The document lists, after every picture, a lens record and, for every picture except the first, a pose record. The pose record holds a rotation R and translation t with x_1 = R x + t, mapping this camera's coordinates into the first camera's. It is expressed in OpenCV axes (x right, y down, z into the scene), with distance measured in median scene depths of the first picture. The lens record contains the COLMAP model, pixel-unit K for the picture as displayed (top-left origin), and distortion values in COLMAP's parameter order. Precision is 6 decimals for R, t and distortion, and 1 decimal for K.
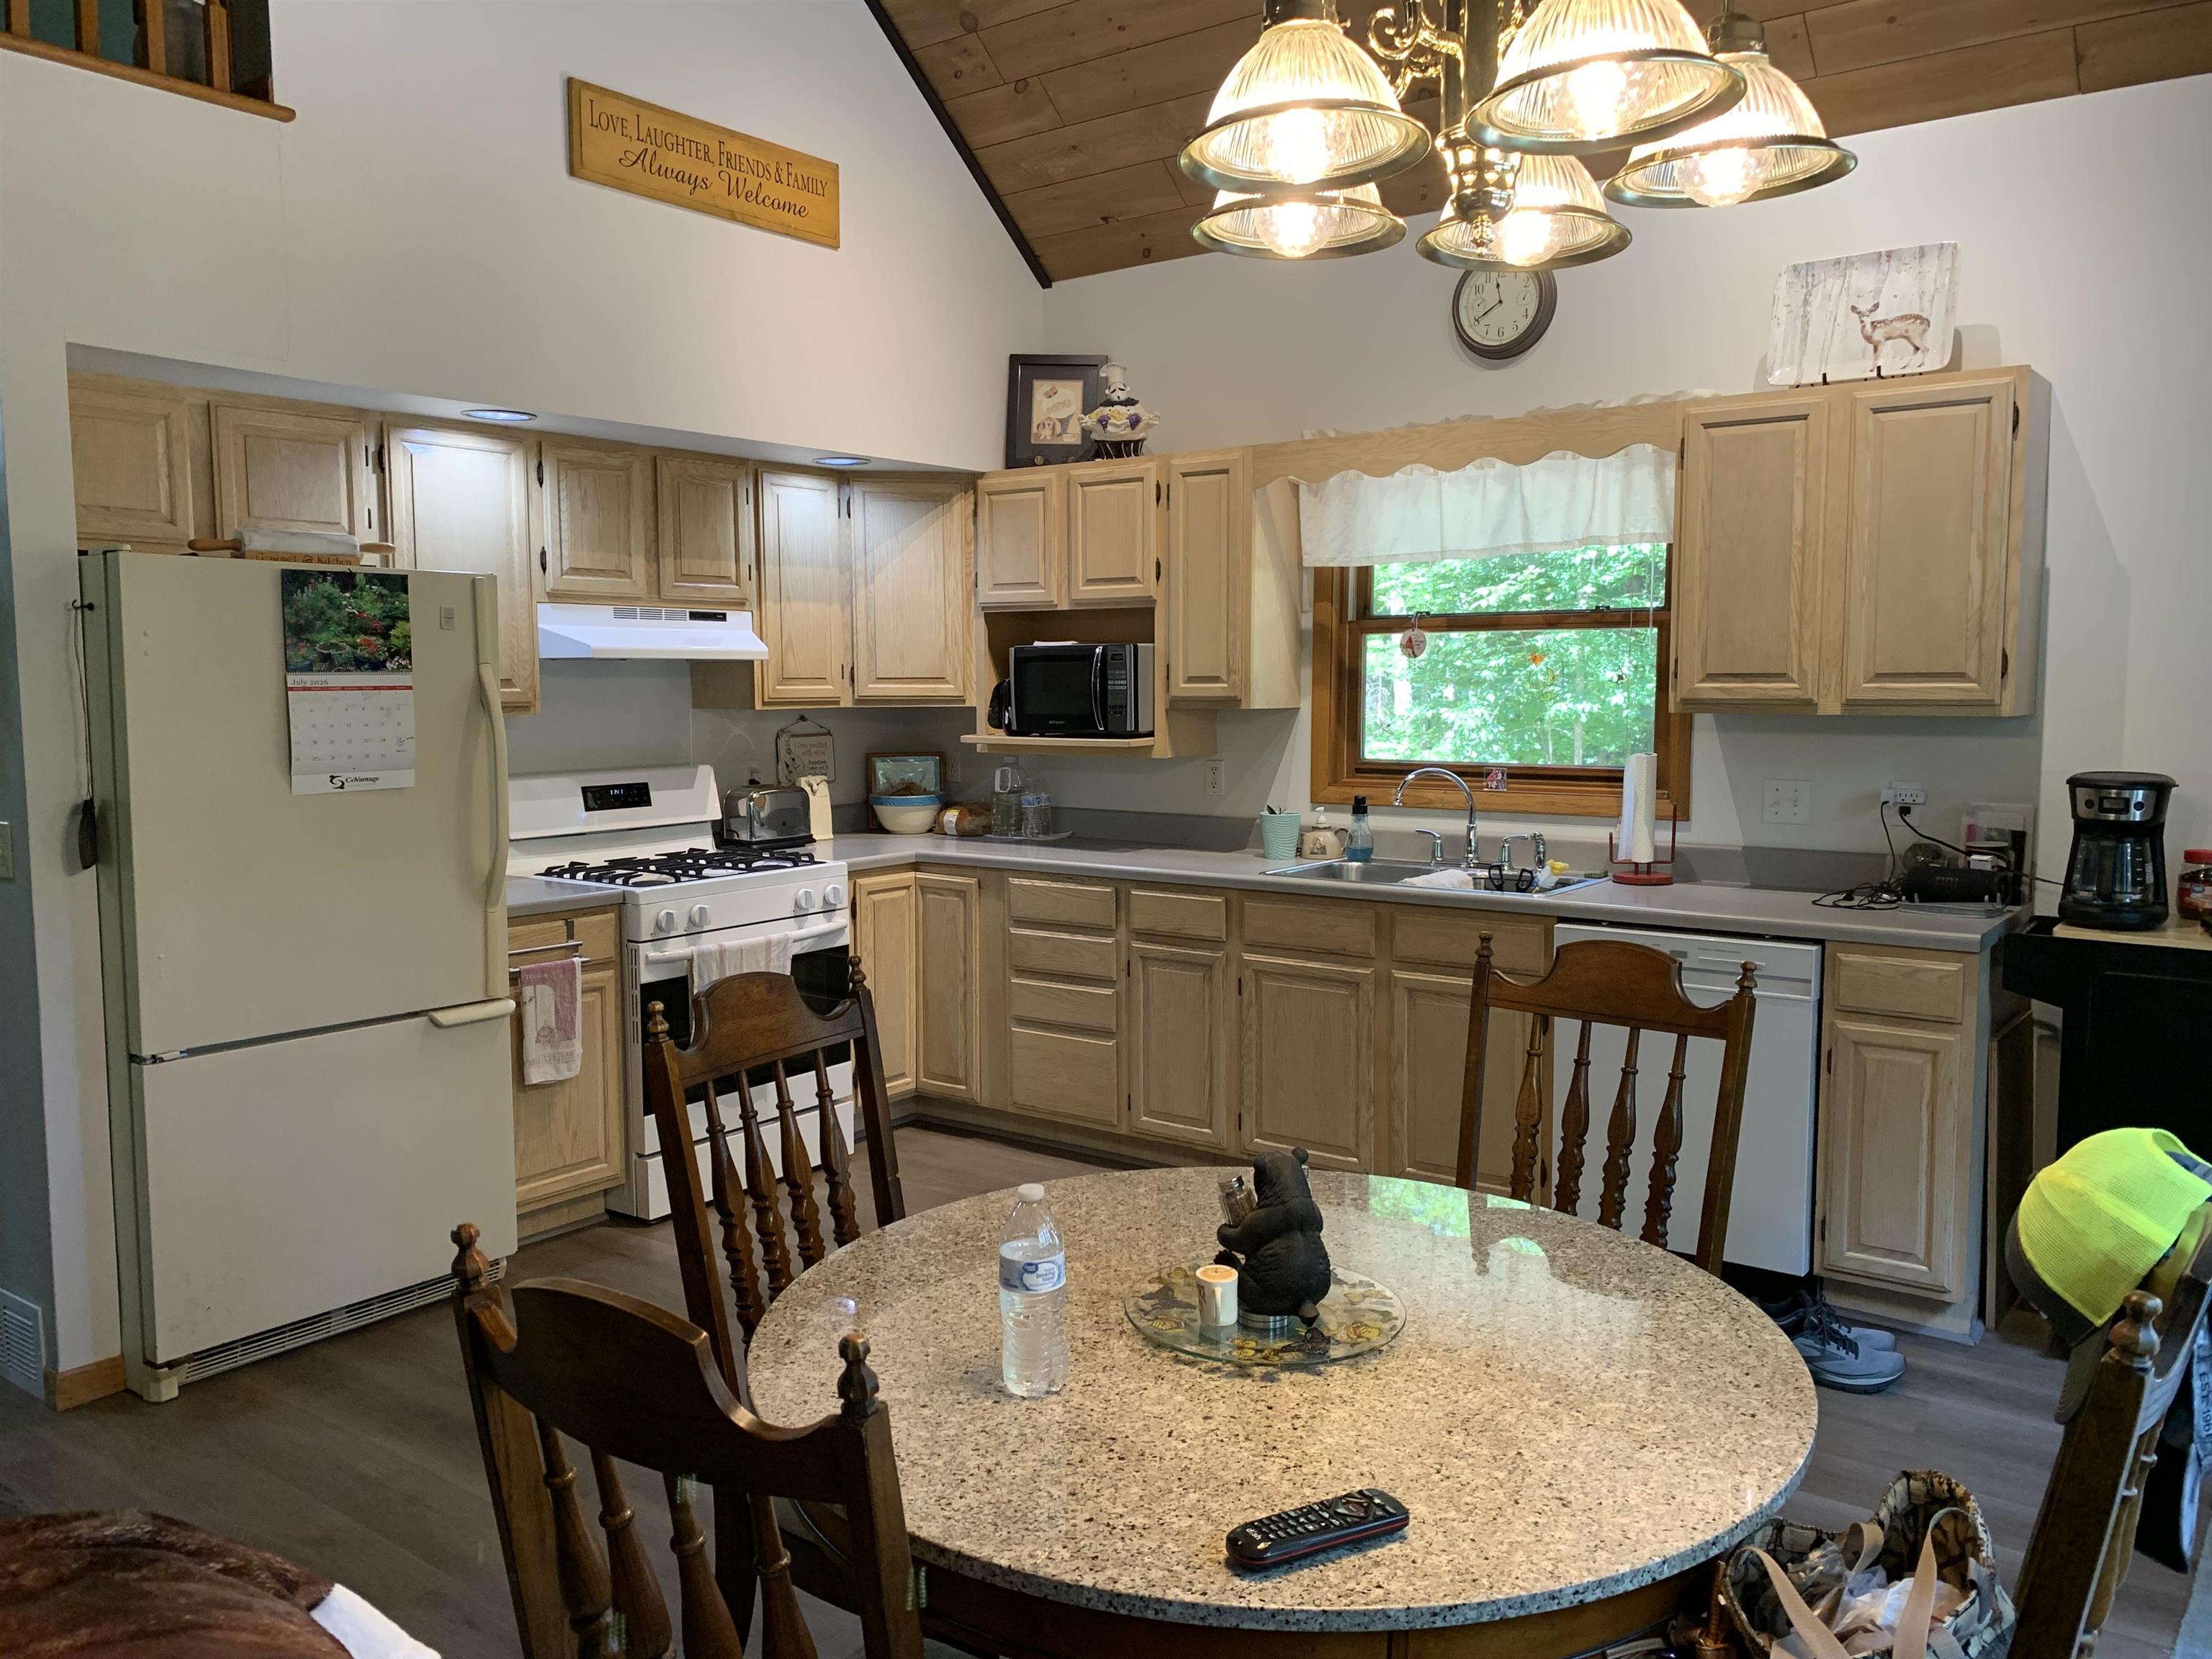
lens RADIAL K [[1676.4, 0, 1061.0], [0, 1676.4, 850.0], [0, 0, 1]] dist [0.031045, -0.040220]
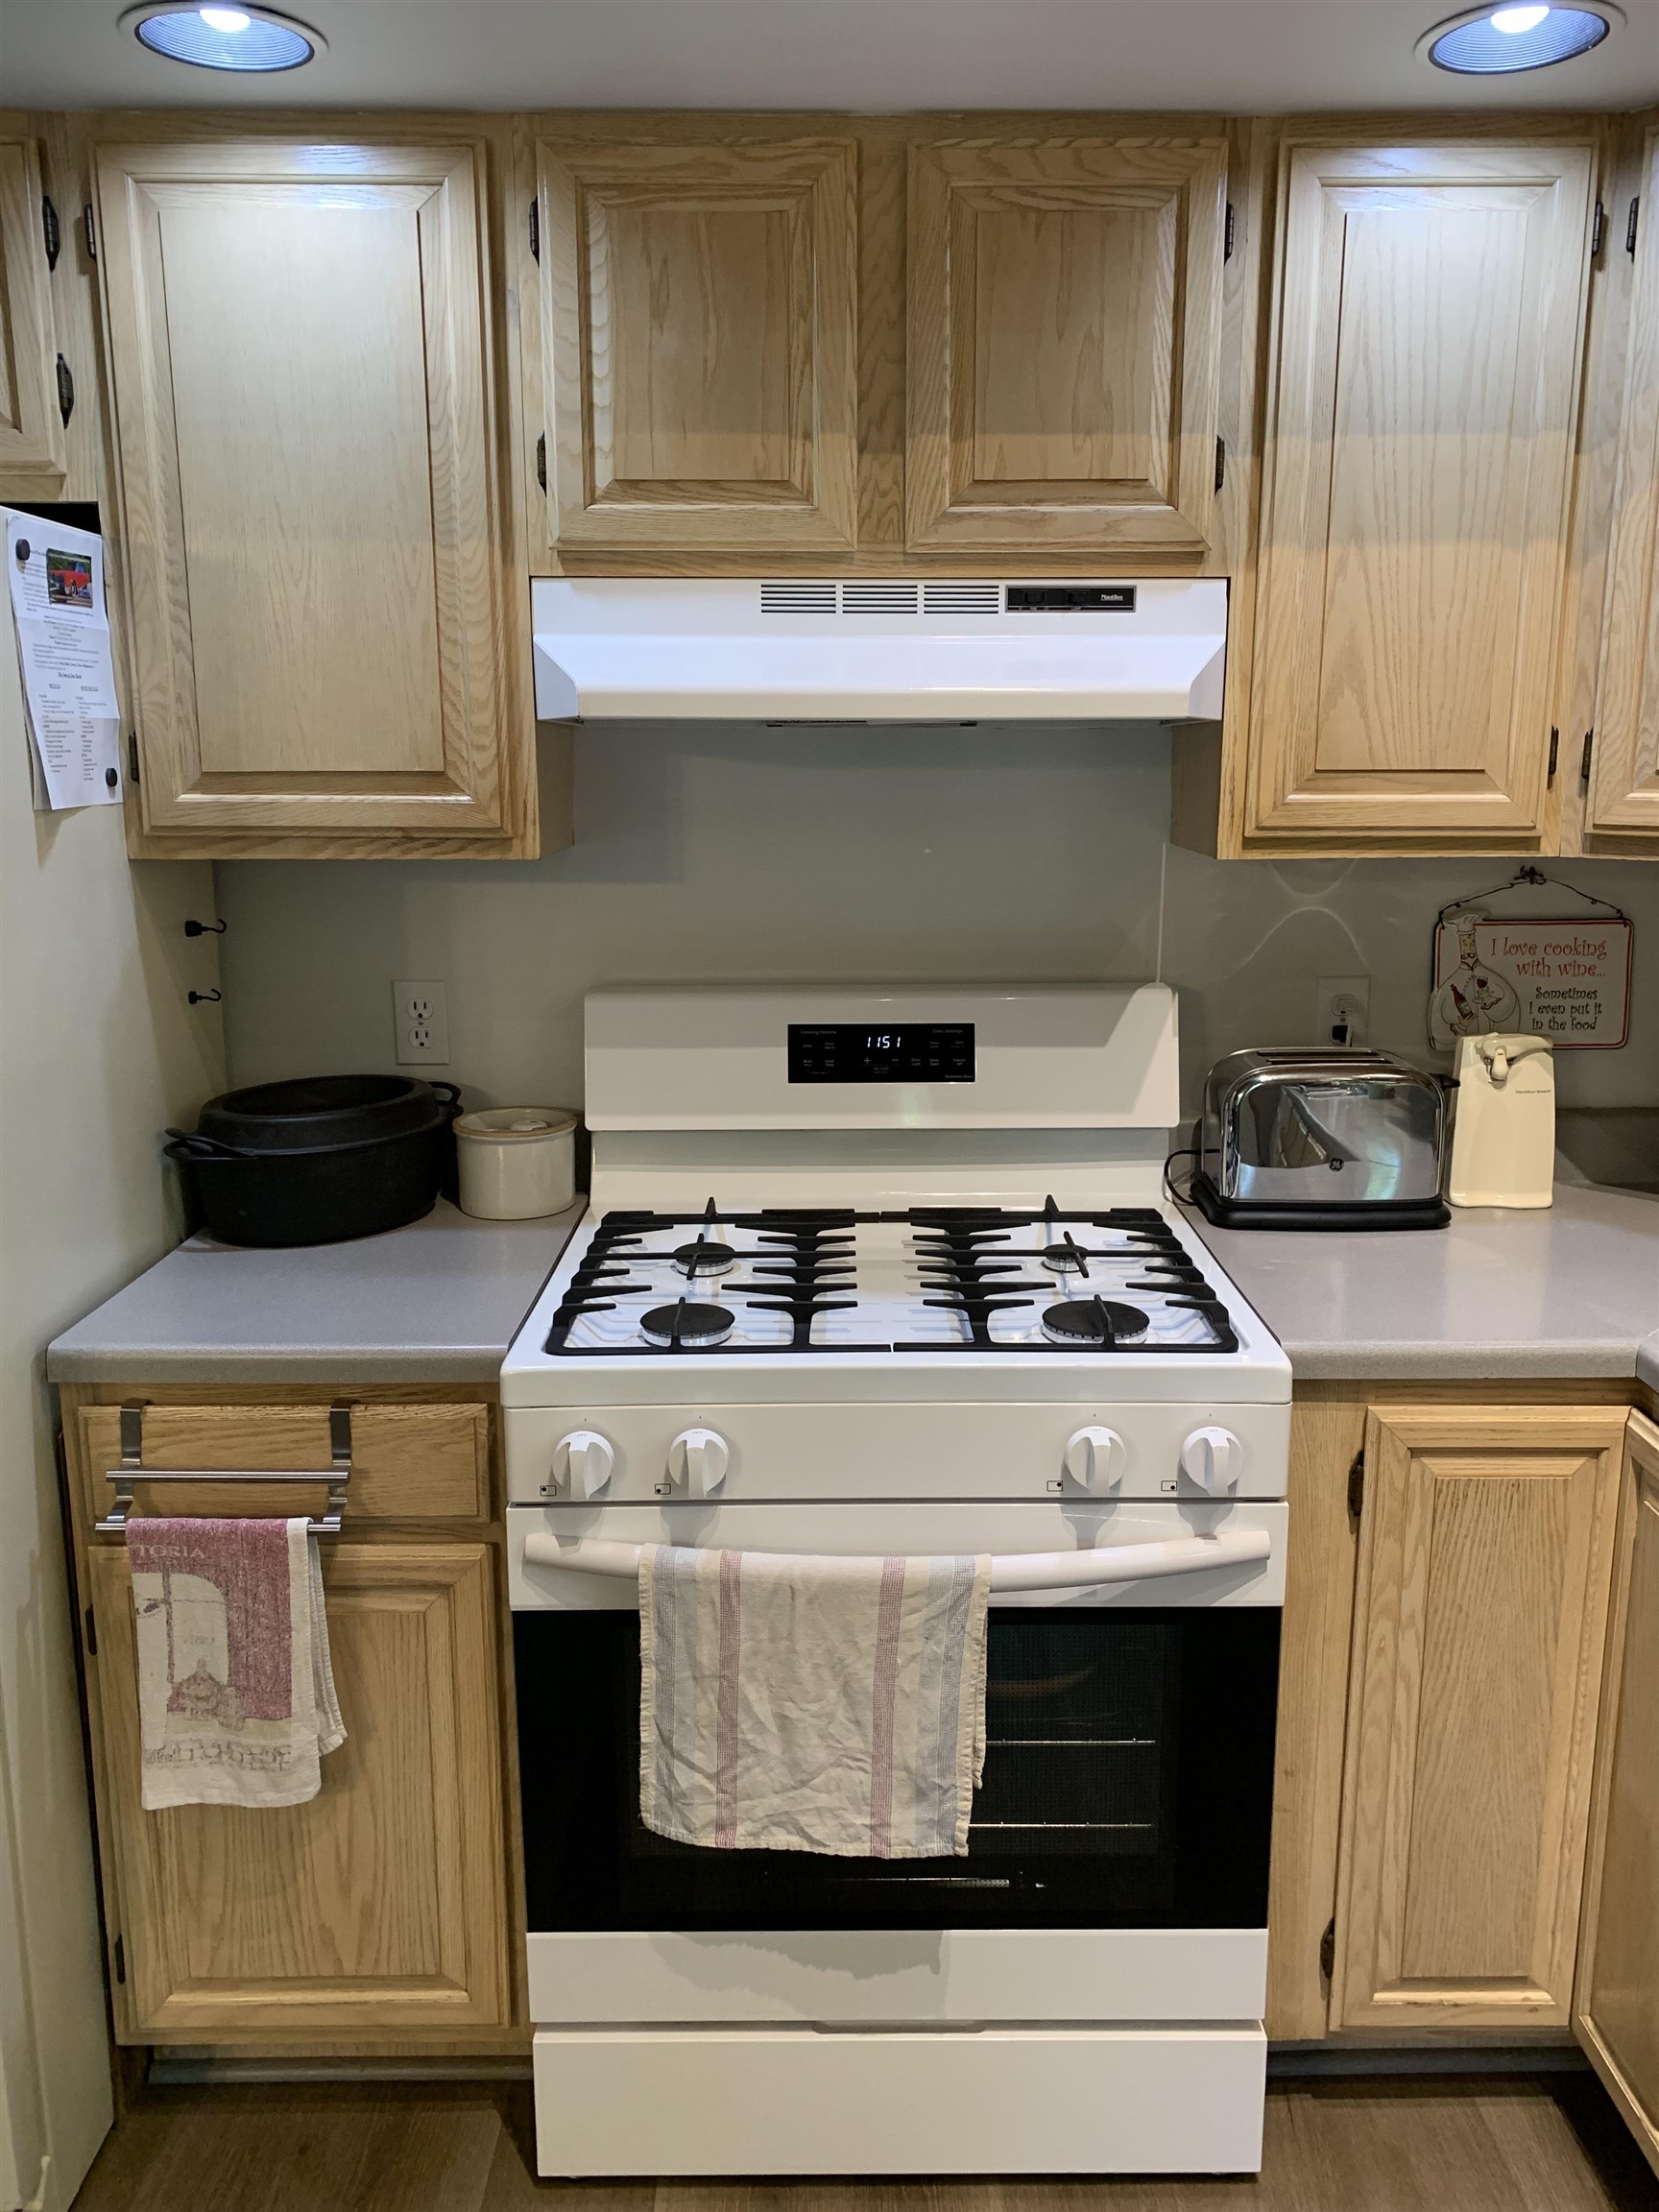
lens RADIAL K [[1676.4, 0, 847.1], [0, 1676.4, 1083.0], [0, 0, 1]] dist [0.031045, -0.040220]
pose [[0.624364, 0.154250, -0.765753, 0.056823], [-0.082897, 0.987857, 0.131399, -0.082751], [0.776723, -0.018562, 0.629569, 0.763679]]
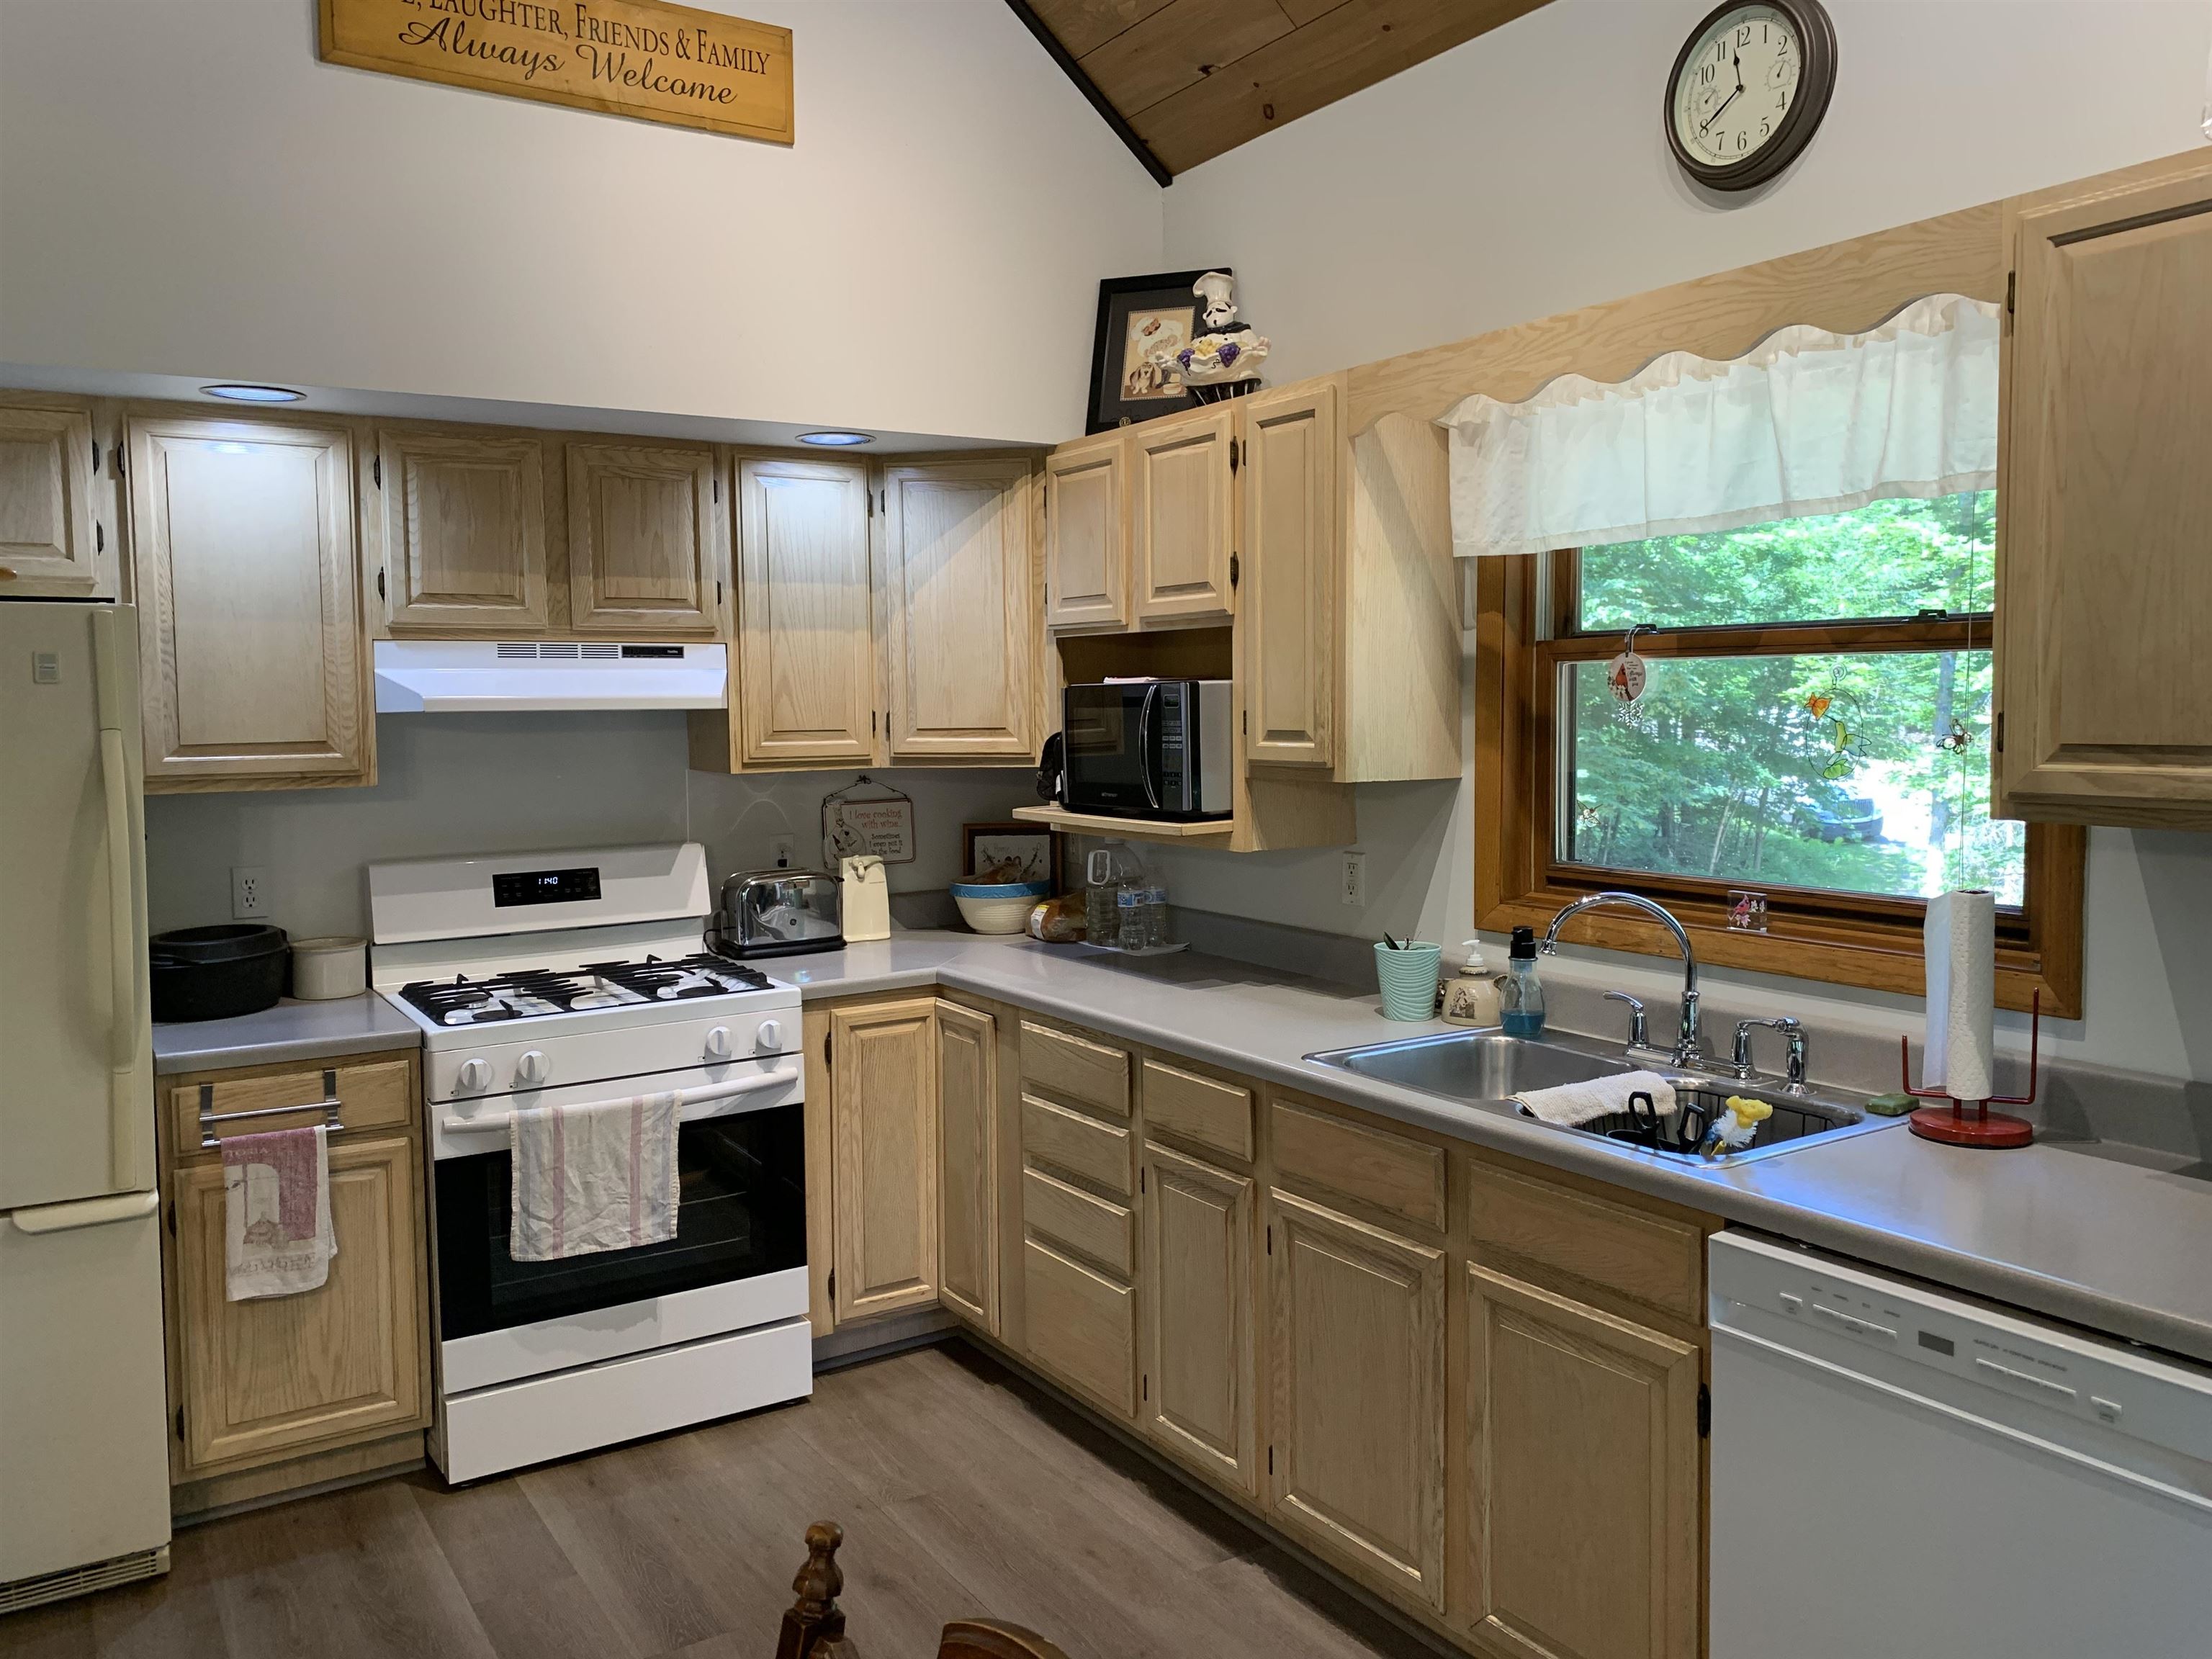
lens RADIAL K [[1676.4, 0, 1078.5], [0, 1676.4, 808.6], [0, 0, 1]] dist [0.031045, -0.040220]
pose [[0.940321, 0.014916, -0.339961, 0.237258], [-0.026590, 0.999205, -0.029706, -0.053603], [0.339247, 0.036973, 0.939970, 0.373652]]
